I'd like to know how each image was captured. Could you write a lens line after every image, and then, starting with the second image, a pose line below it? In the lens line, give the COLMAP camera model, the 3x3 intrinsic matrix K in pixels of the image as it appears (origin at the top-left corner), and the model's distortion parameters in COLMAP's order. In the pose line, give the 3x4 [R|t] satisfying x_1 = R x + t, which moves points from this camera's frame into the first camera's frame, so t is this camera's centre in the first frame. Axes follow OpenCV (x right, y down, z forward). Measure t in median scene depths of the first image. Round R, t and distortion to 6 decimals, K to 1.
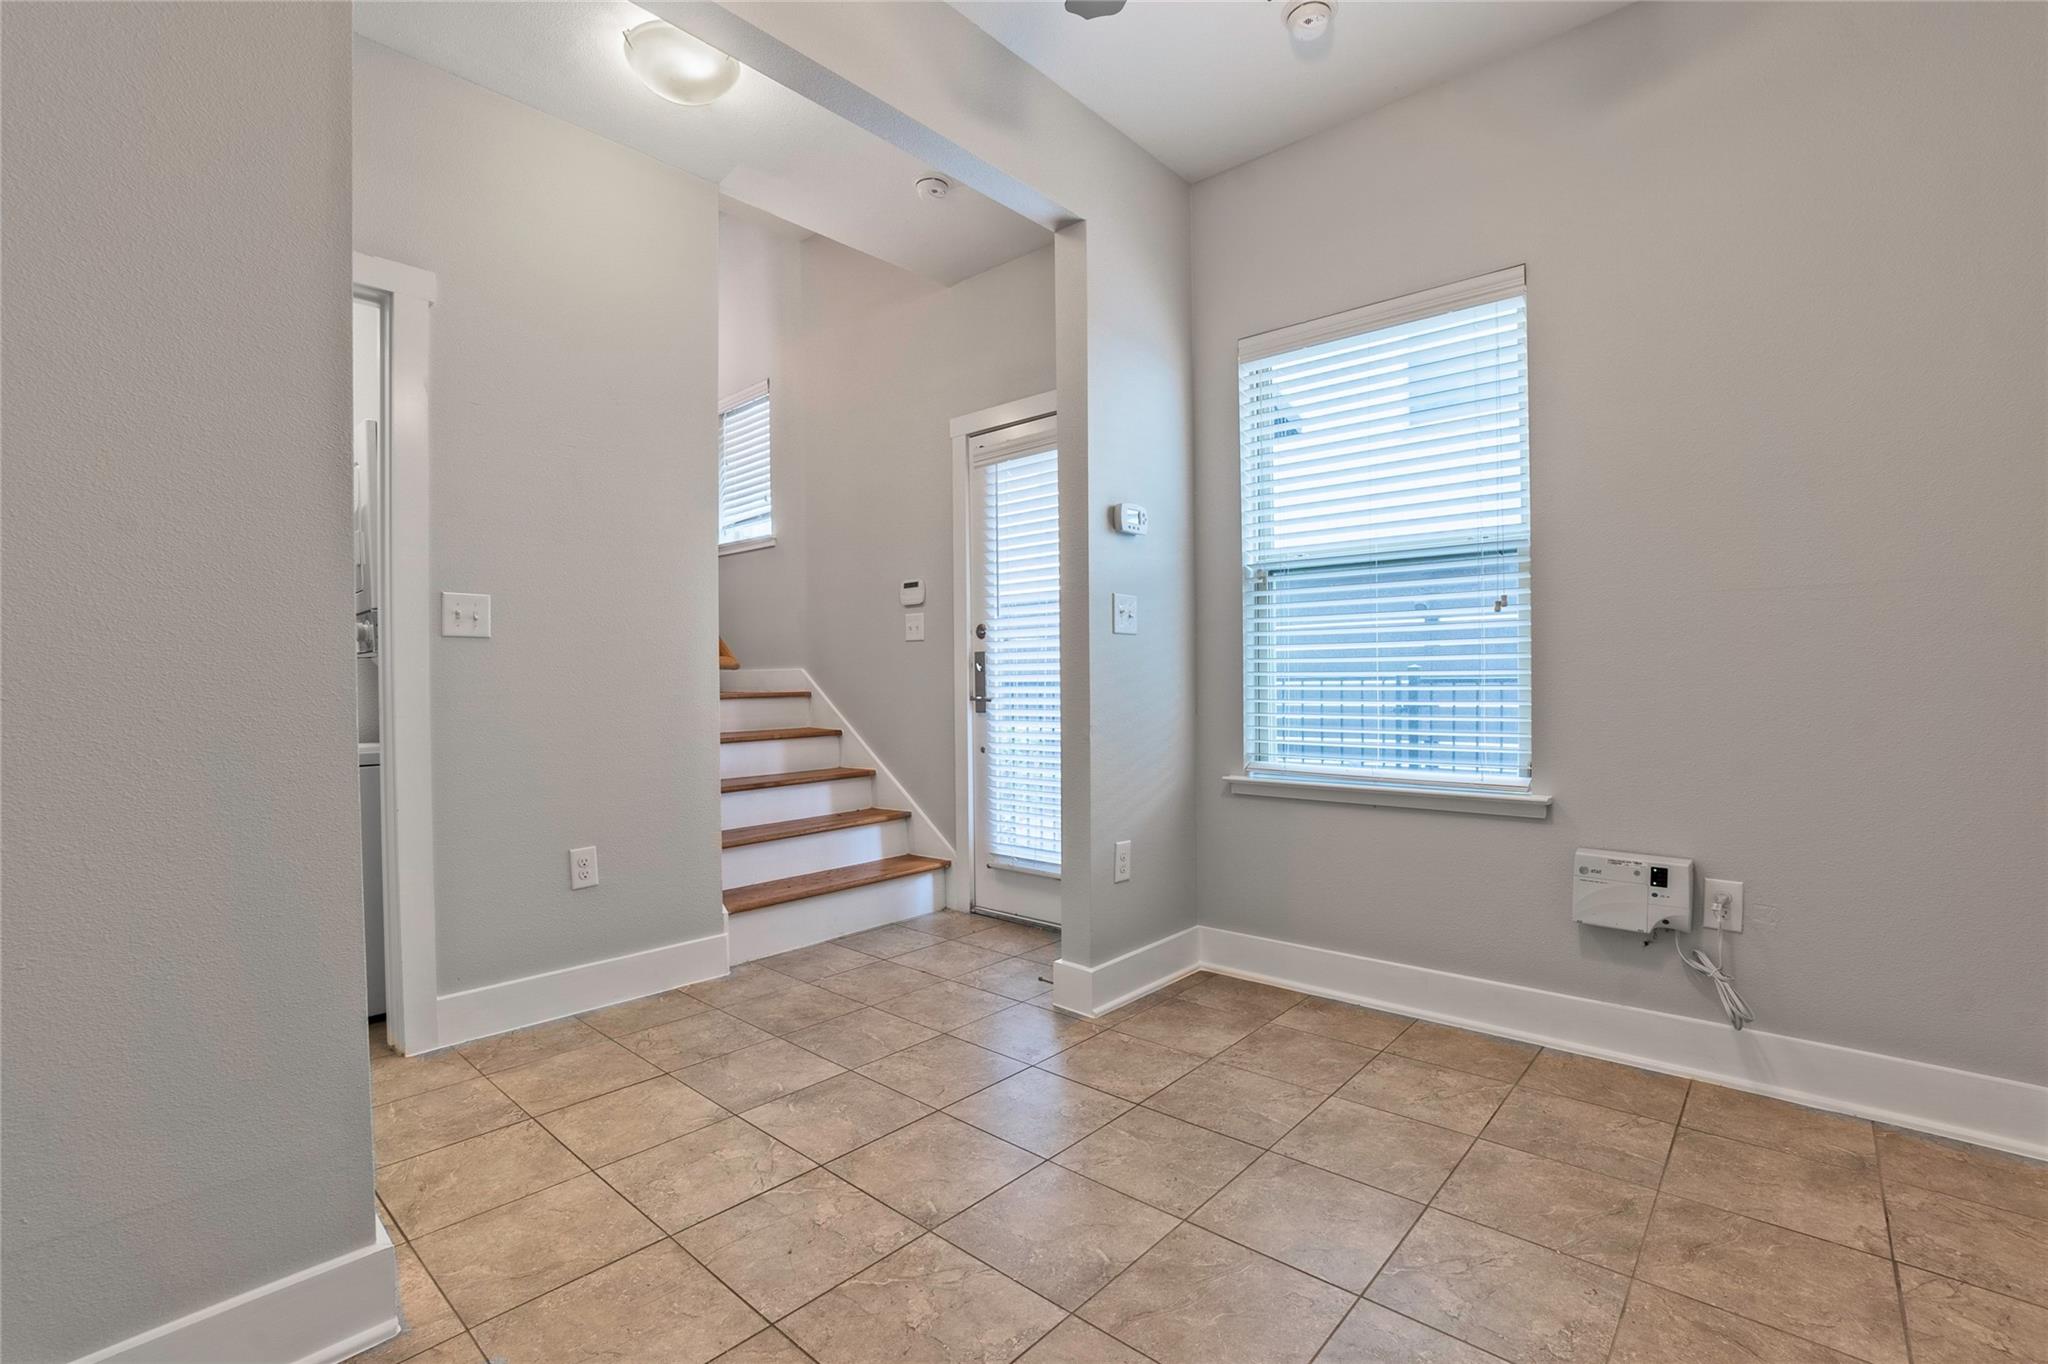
lens RADIAL K [[923.1, 0, 1018.8], [0, 923.1, 685.7], [0, 0, 1]] dist [-0.072113, 0.027854]
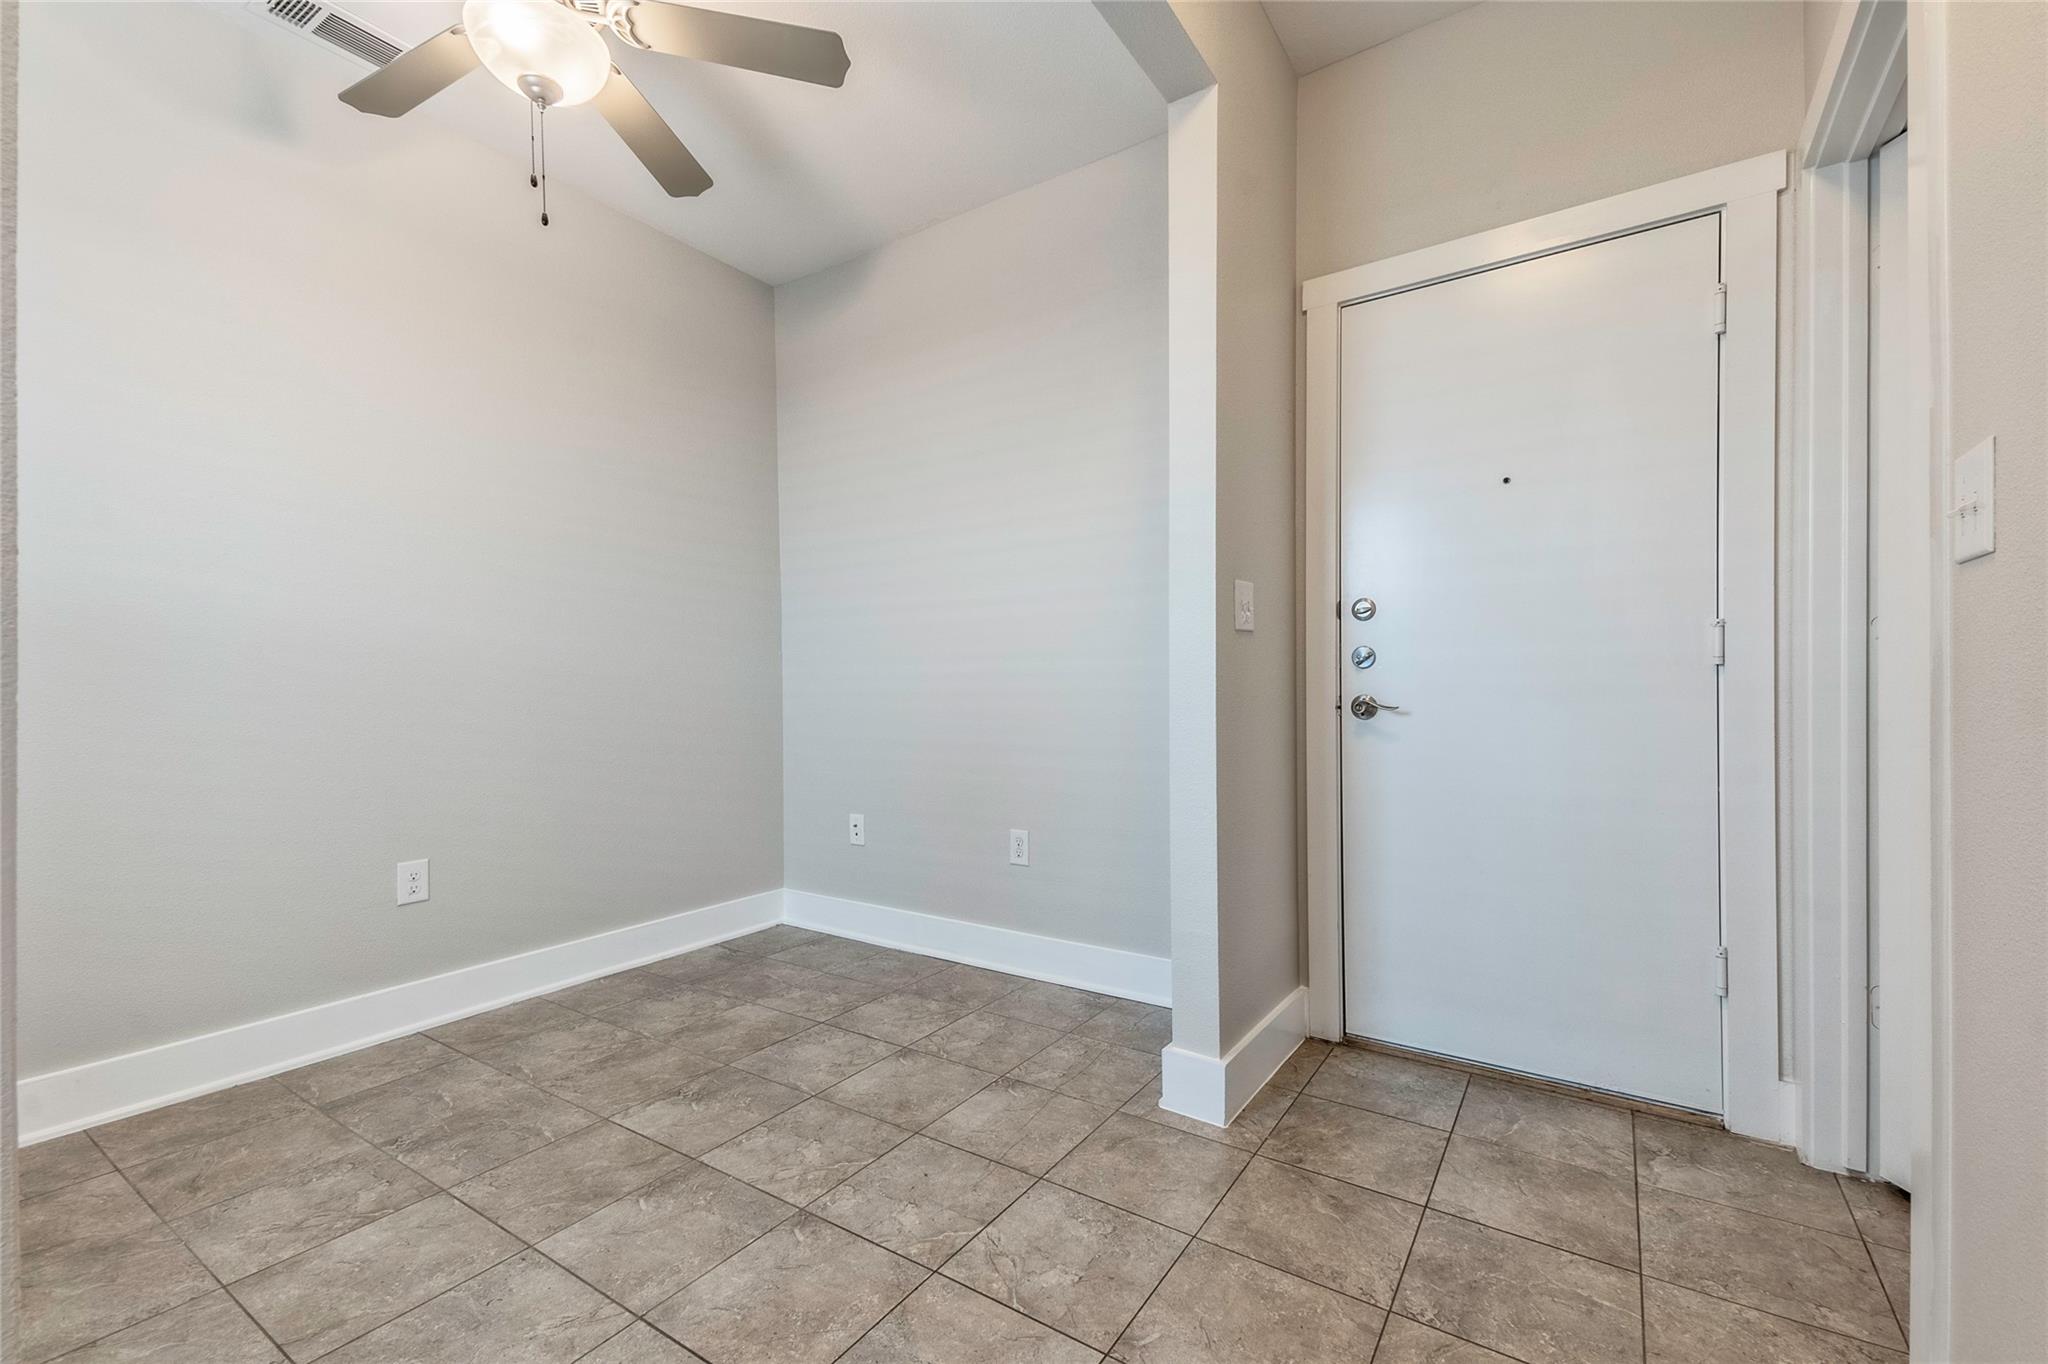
lens RADIAL K [[842.3, 0, 1058.5], [0, 842.3, 687.3], [0, 0, 1]] dist [0.001353, -0.000109]
pose [[-0.982825, 0.011452, -0.184184, -0.151990], [0.010595, 0.999928, 0.005633, -0.009526], [0.184235, 0.003585, -0.982876, 1.401153]]
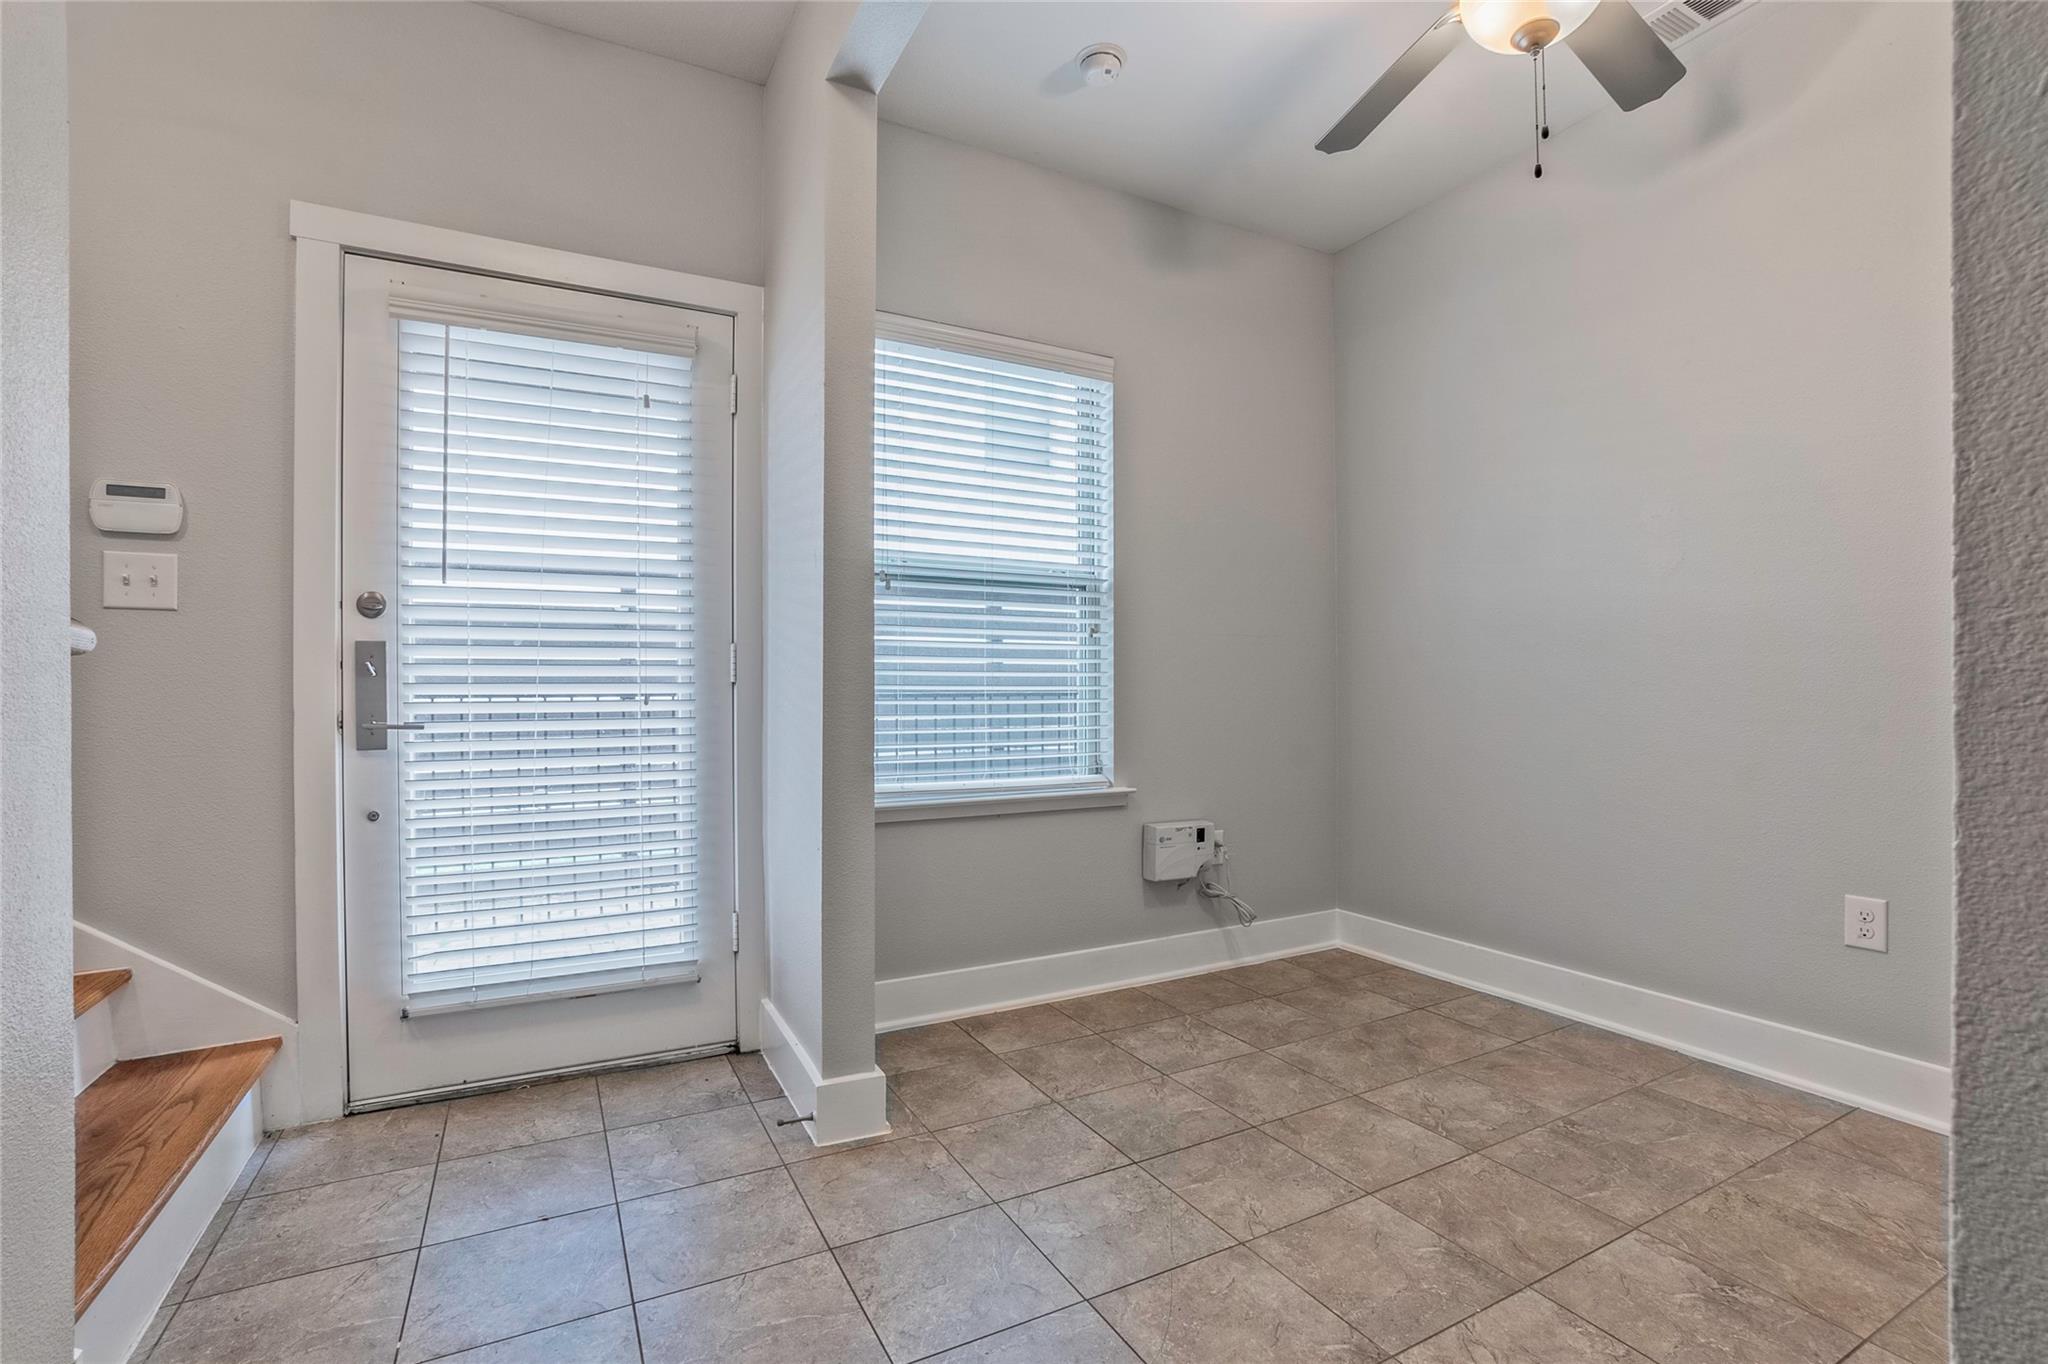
lens RADIAL K [[923.1, 0, 1018.8], [0, 923.1, 685.7], [0, 0, 1]] dist [-0.072113, 0.027854]
pose [[0.336194, 0.014016, 0.941688, -0.678811], [0.005452, 0.999844, -0.016828, 0.002503], [-0.941777, 0.010792, 0.336065, 0.718351]]
